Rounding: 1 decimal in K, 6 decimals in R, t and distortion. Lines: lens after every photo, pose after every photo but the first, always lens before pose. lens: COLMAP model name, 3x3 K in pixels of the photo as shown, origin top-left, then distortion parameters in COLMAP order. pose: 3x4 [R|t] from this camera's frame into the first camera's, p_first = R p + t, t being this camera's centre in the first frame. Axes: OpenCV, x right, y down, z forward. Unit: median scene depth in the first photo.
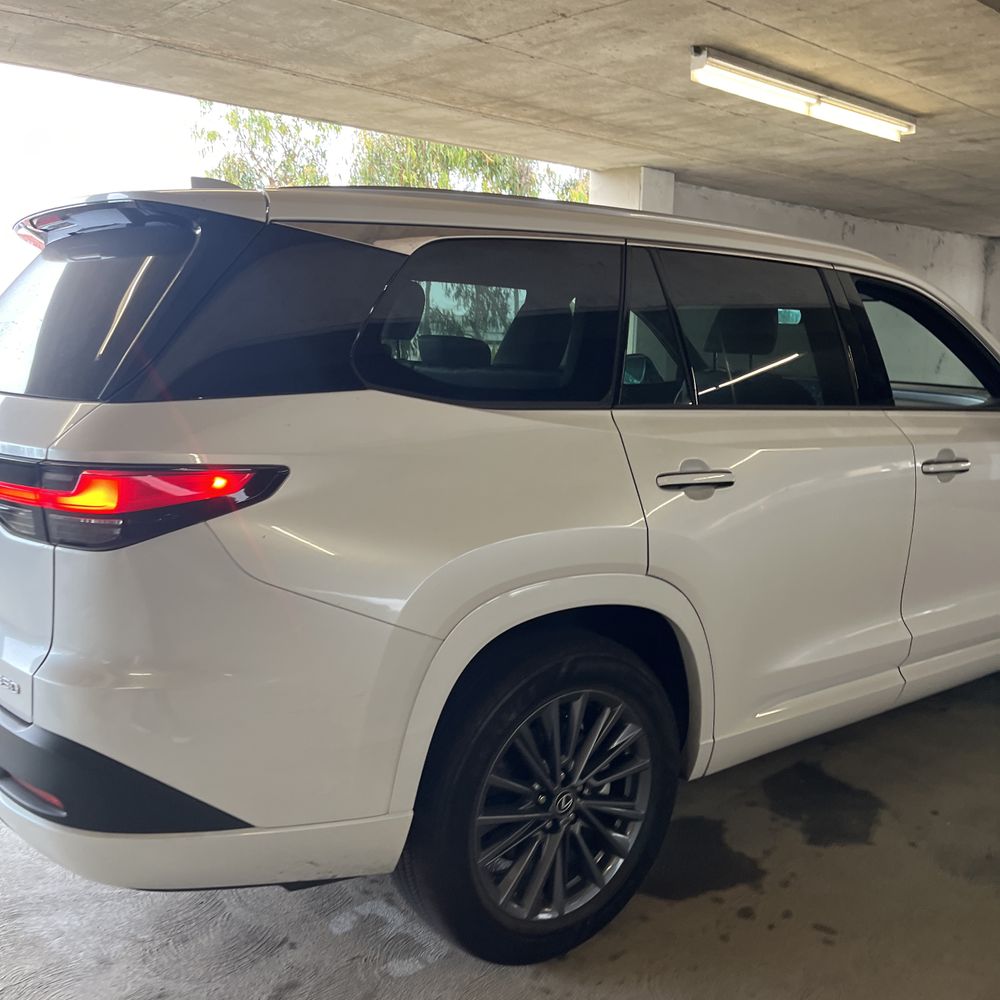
lens RADIAL K [[1031.6, 0, 504.0], [0, 1031.6, 493.2], [0, 0, 1]] dist [0.026576, 0.000000]
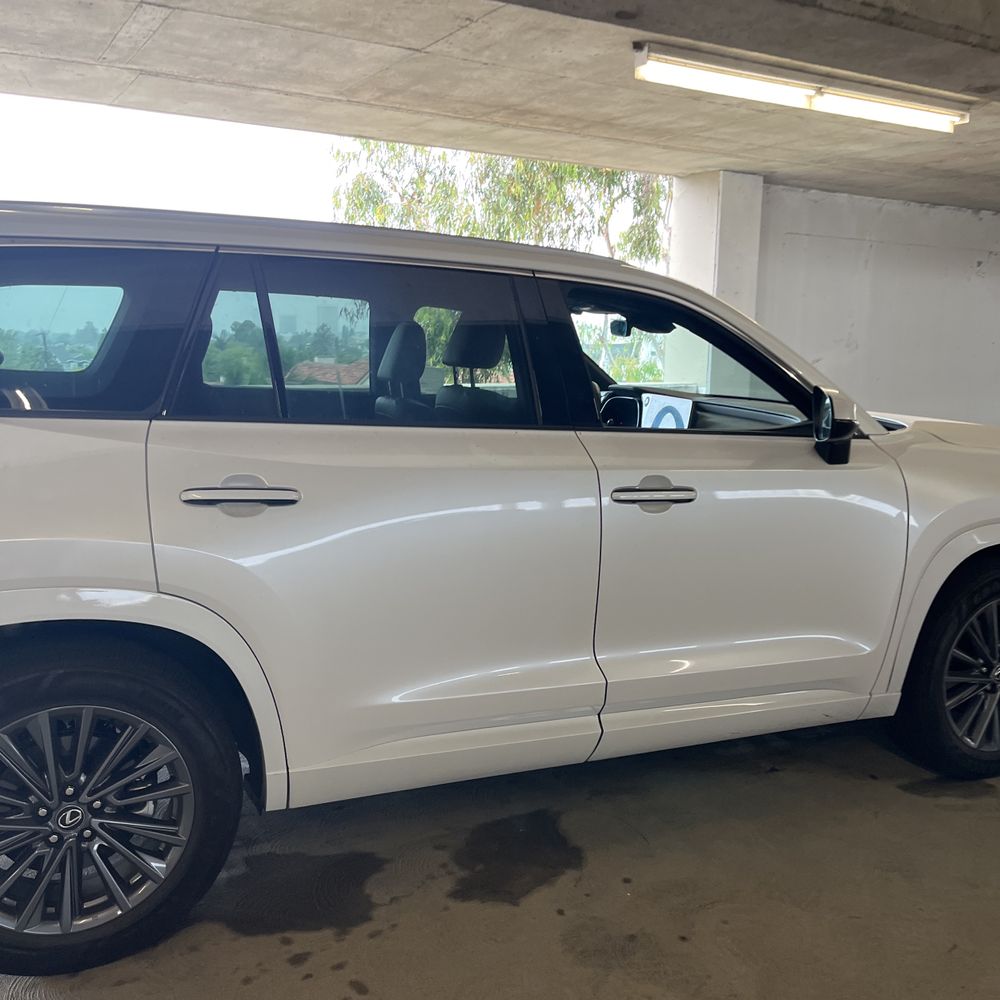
lens RADIAL K [[1031.6, 0, 495.1], [0, 1031.6, 492.9], [0, 0, 1]] dist [0.026576, 0.000000]
pose [[0.968936, 0.041038, -0.243884, 0.523479], [-0.043972, 0.999011, -0.006595, -0.016206], [0.243373, 0.017114, 0.969782, 0.103893]]
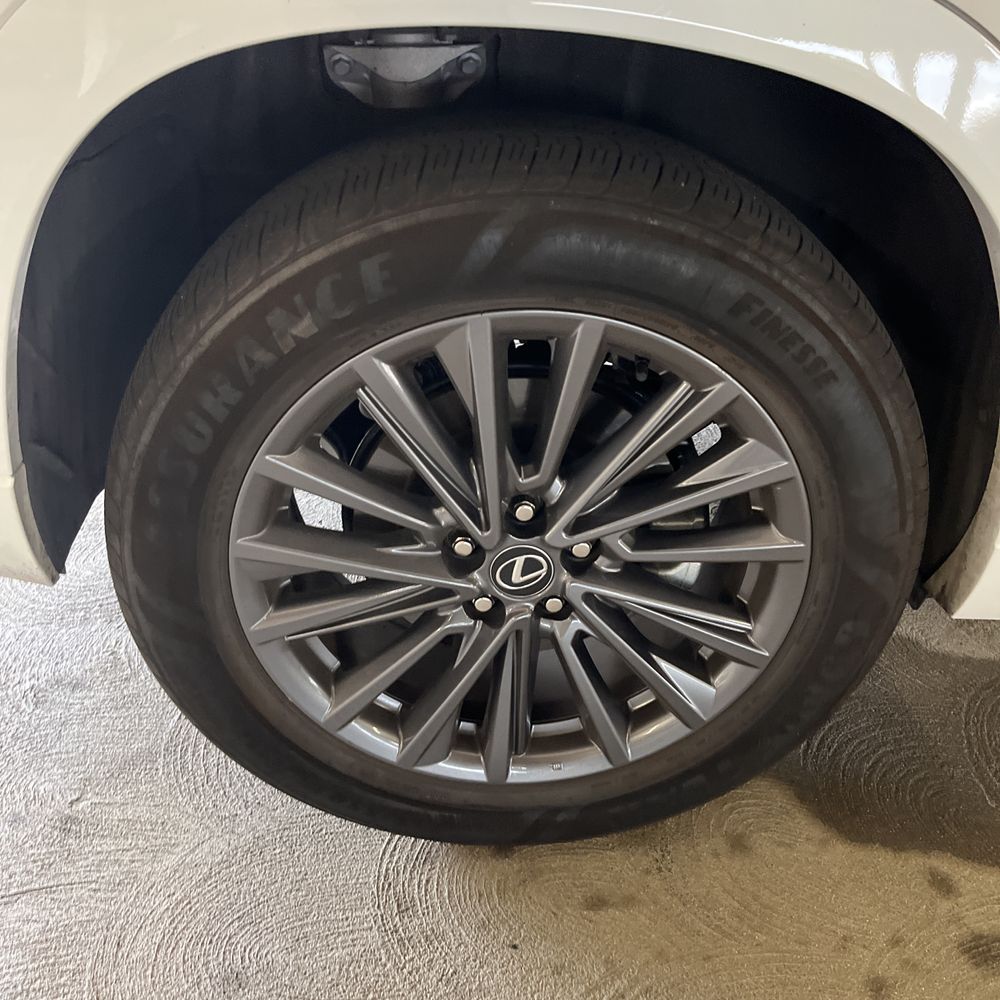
lens RADIAL K [[1031.6, 0, 499.6], [0, 1031.6, 496.7], [0, 0, 1]] dist [0.026576, 0.000000]
pose [[0.817006, 0.311206, -0.485441, 0.186386], [-0.107015, 0.909065, 0.402676, 0.082974], [0.566613, -0.277039, 0.776015, 0.527787]]
